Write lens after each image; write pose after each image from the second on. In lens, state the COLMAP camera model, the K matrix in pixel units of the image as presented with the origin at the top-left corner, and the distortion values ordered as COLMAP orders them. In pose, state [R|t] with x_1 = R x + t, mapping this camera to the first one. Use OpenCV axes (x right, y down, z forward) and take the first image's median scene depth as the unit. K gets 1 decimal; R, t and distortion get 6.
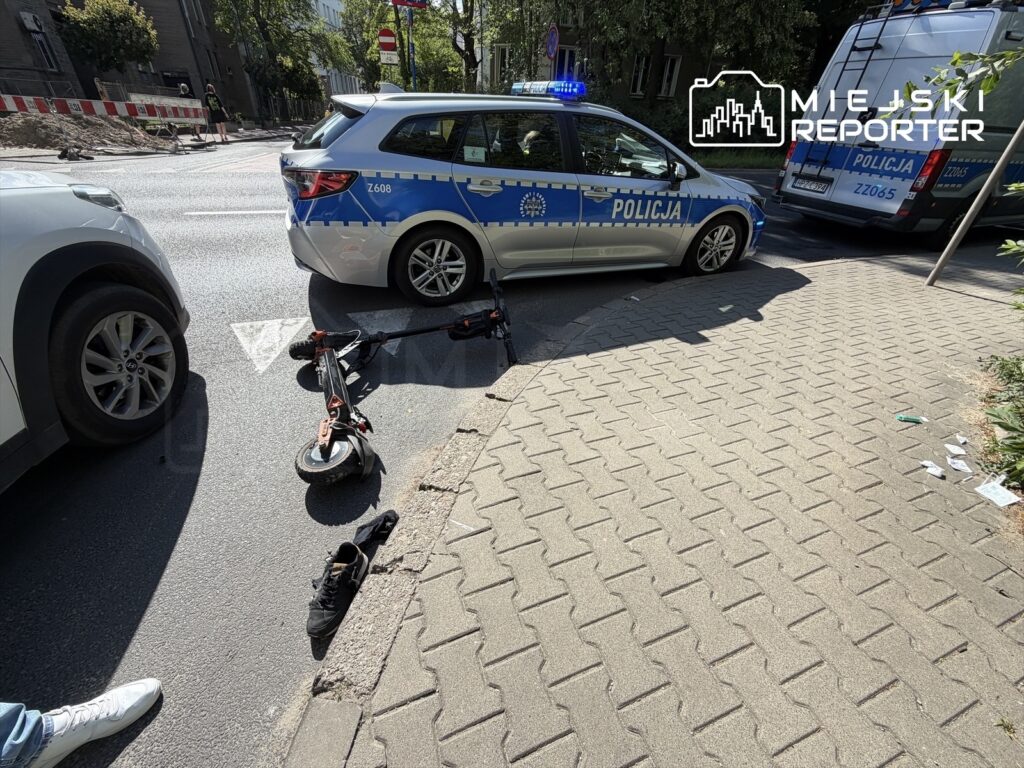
lens RADIAL K [[418.5, 0, 512.0], [0, 418.5, 384.0], [0, 0, 1]] dist [-0.000543, 0.000009]
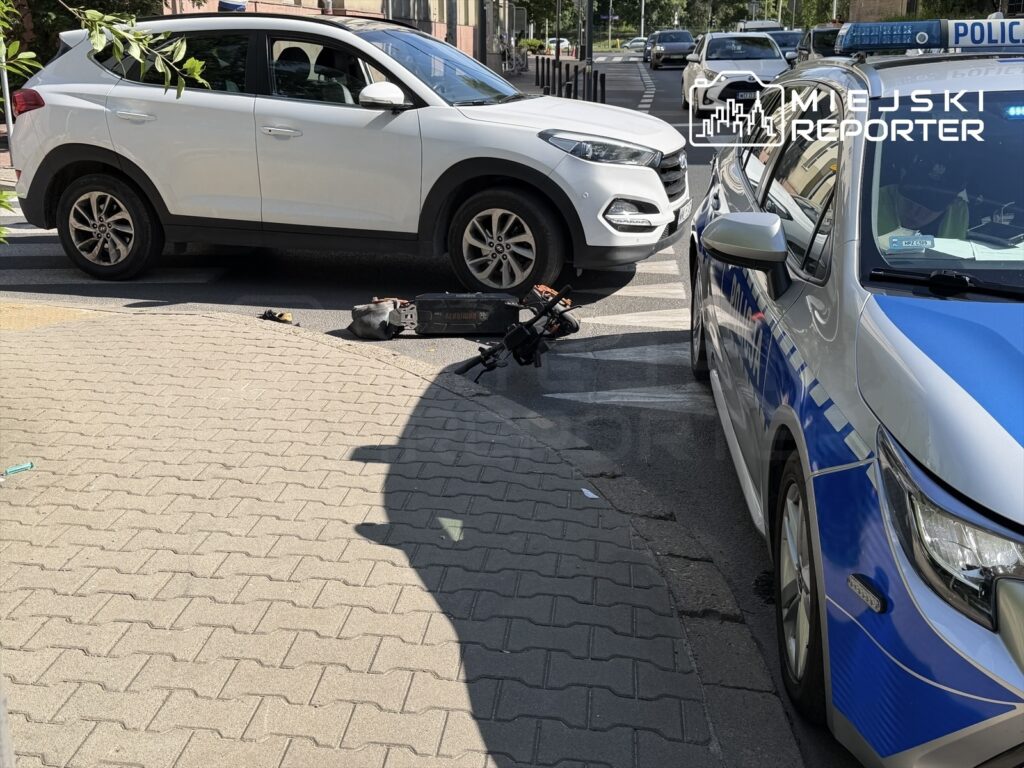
lens RADIAL K [[1182.5, 0, 512.0], [0, 1182.5, 384.0], [0, 0, 1]] dist [0.191913, -0.445254]
pose [[-0.427763, 0.211559, -0.878784, 1.518537], [-0.507100, 0.748641, 0.427068, -0.825618], [0.748244, 0.628315, -0.212960, 1.279676]]
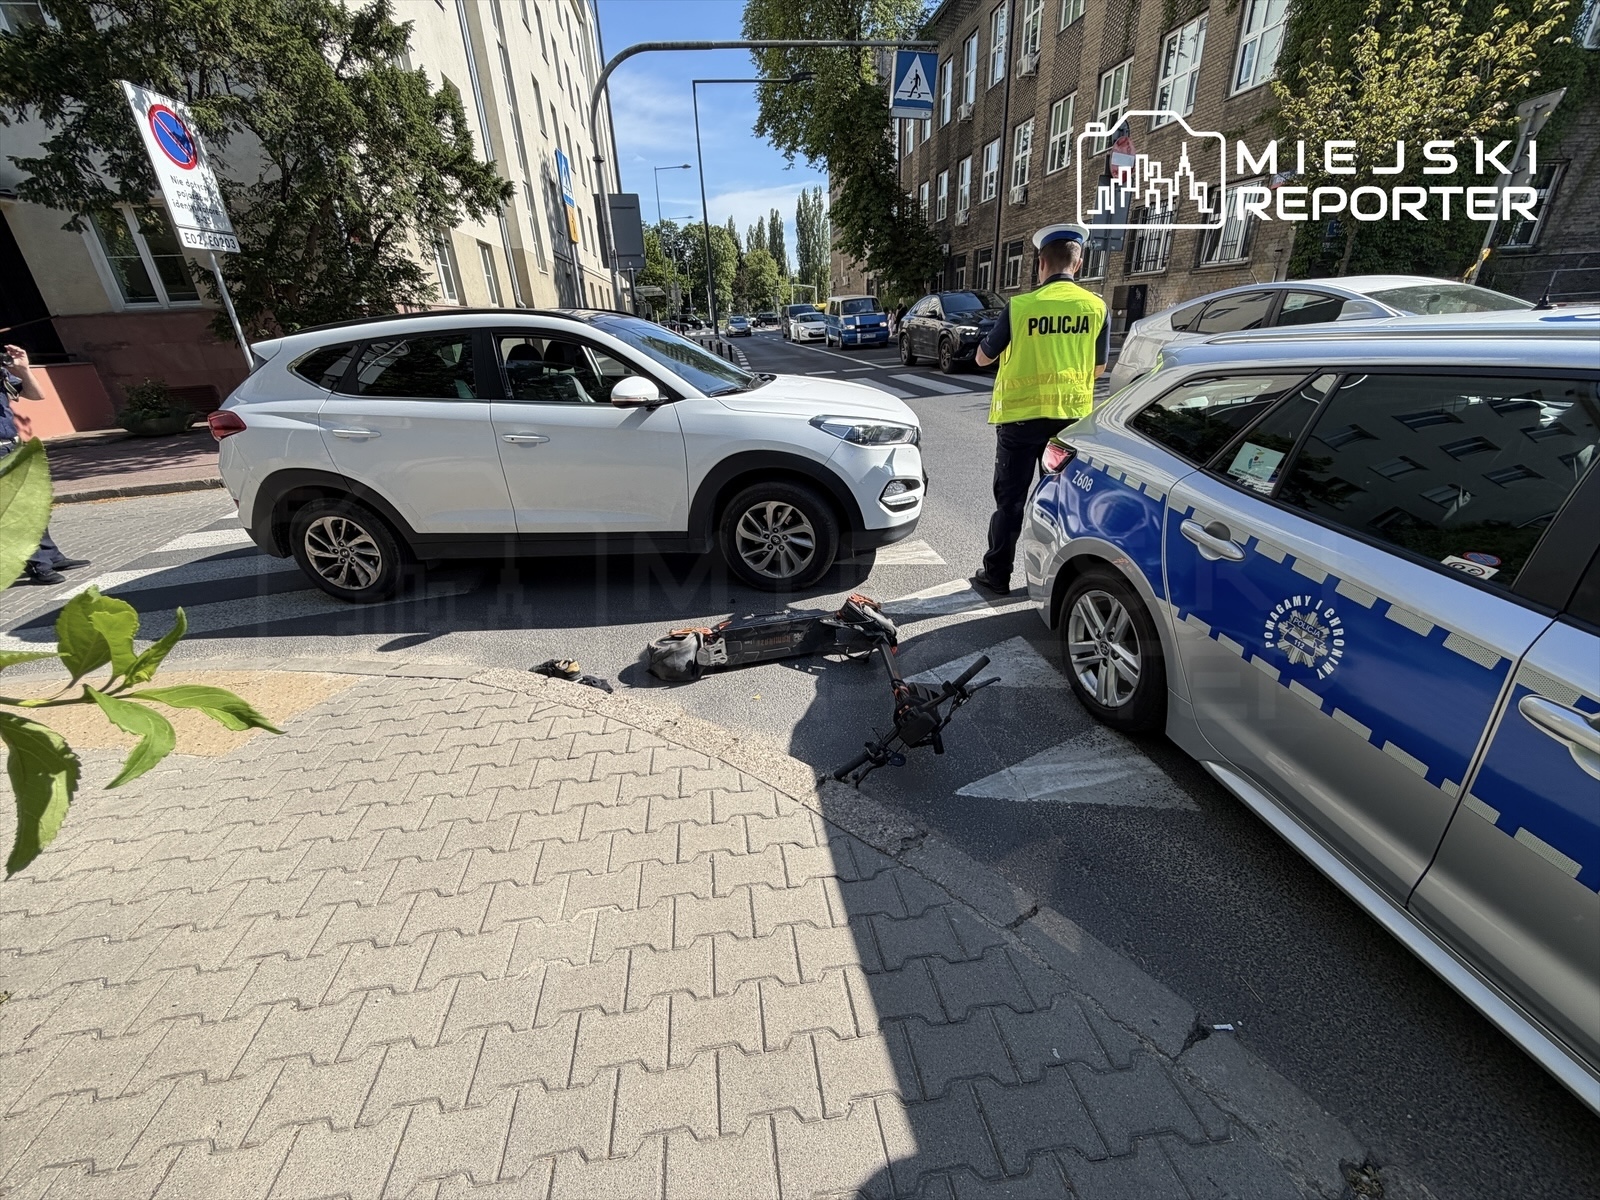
lens RADIAL K [[638.2, 0, 795.4], [0, 638.2, 600.8], [0, 0, 1]] dist [-0.000719, -0.000036]
pose [[-0.209315, 0.370875, -0.904787, 0.596602], [-0.499441, 0.754942, 0.424995, -0.478993], [0.840682, 0.540845, 0.027210, 0.667404]]
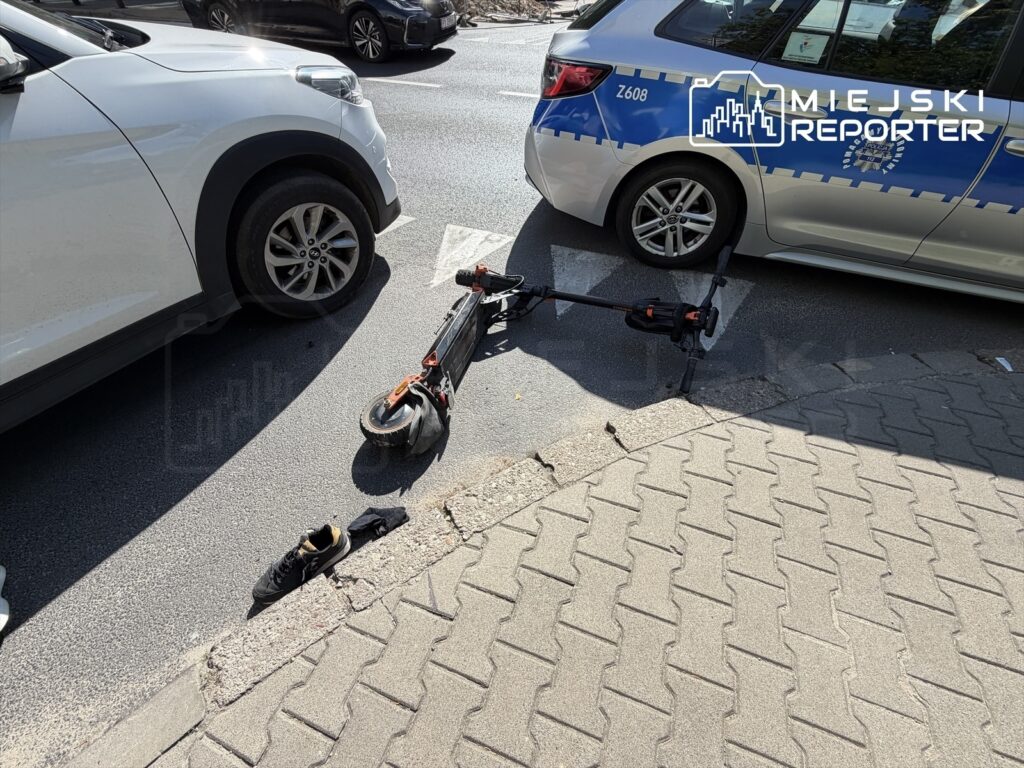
lens RADIAL K [[418.5, 0, 512.0], [0, 418.5, 384.0], [0, 0, 1]] dist [-0.000543, 0.000009]
pose [[0.752751, 0.446737, -0.483519, 0.100491], [-0.338056, 0.892573, 0.298382, -0.146119], [0.564875, -0.061151, 0.822908, 0.222521]]
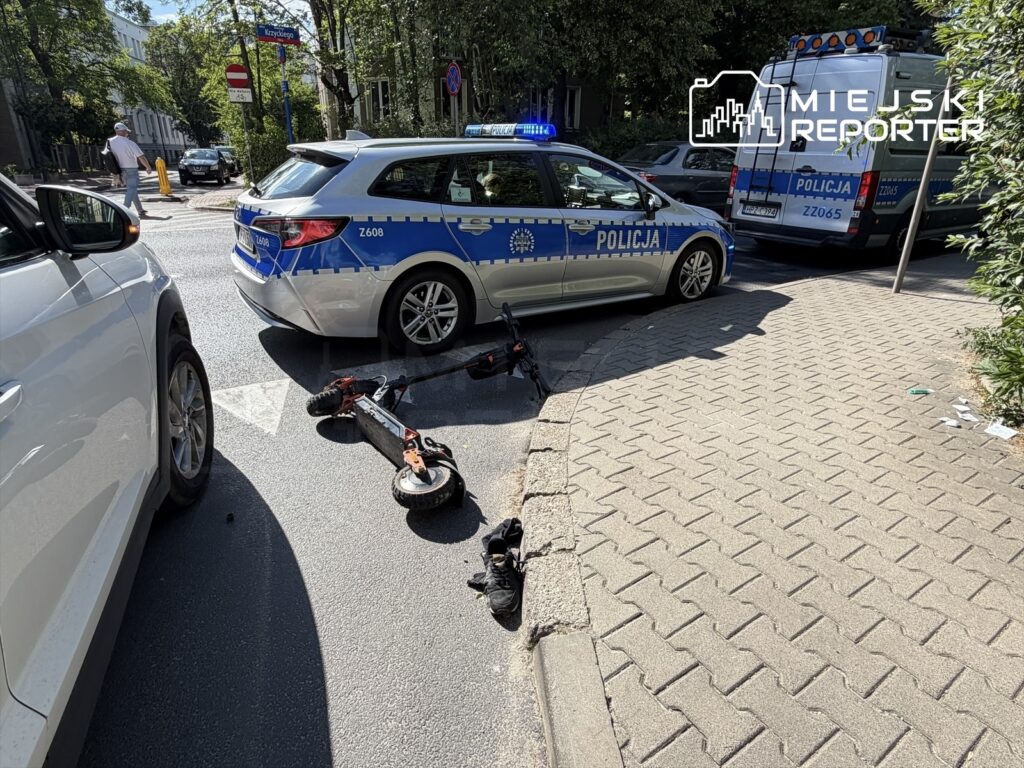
lens RADIAL K [[578.2, 0, 507.3], [0, 578.2, 381.8], [0, 0, 1]] dist [-0.000505, -0.000288]
pose [[0.977242, -0.106714, 0.183329, -0.269080], [0.139856, 0.973933, -0.178589, 0.120592], [-0.159493, 0.200164, 0.966693, -0.212536]]
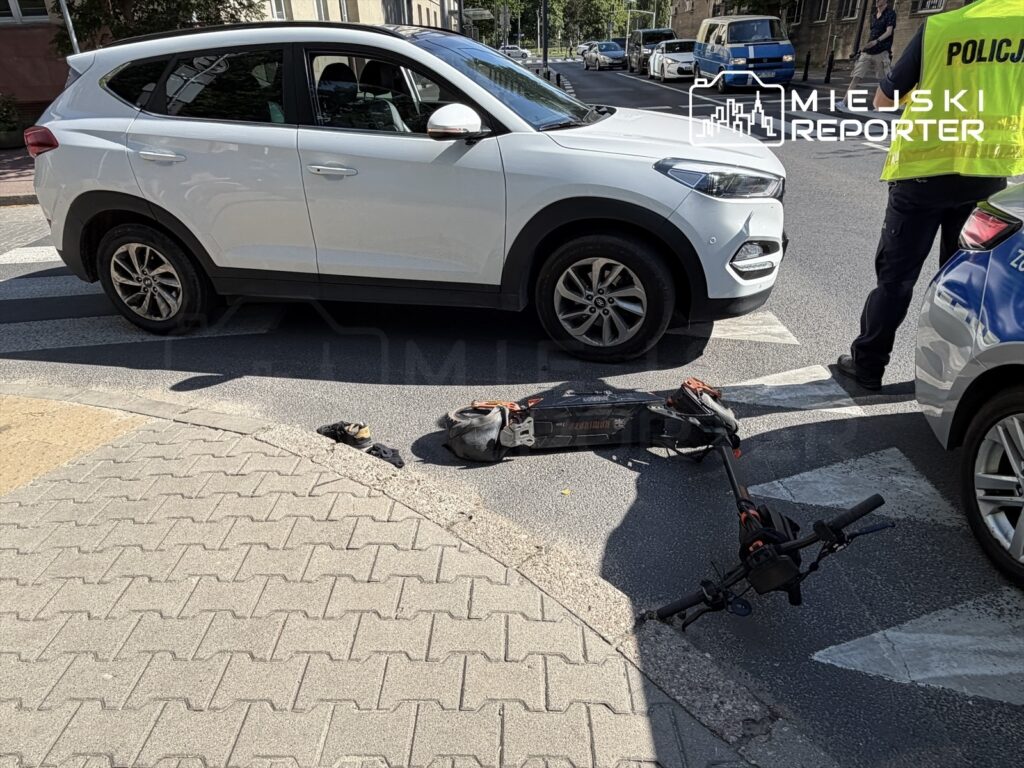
lens RADIAL K [[653.7, 0, 504.4], [0, 653.7, 388.6], [0, 0, 1]] dist [-0.002102, 0.001485]
pose [[-0.367983, 0.402435, -0.838233, 0.478500], [-0.493936, 0.679174, 0.542908, -0.441710], [0.787791, 0.613815, -0.051148, 0.624181]]
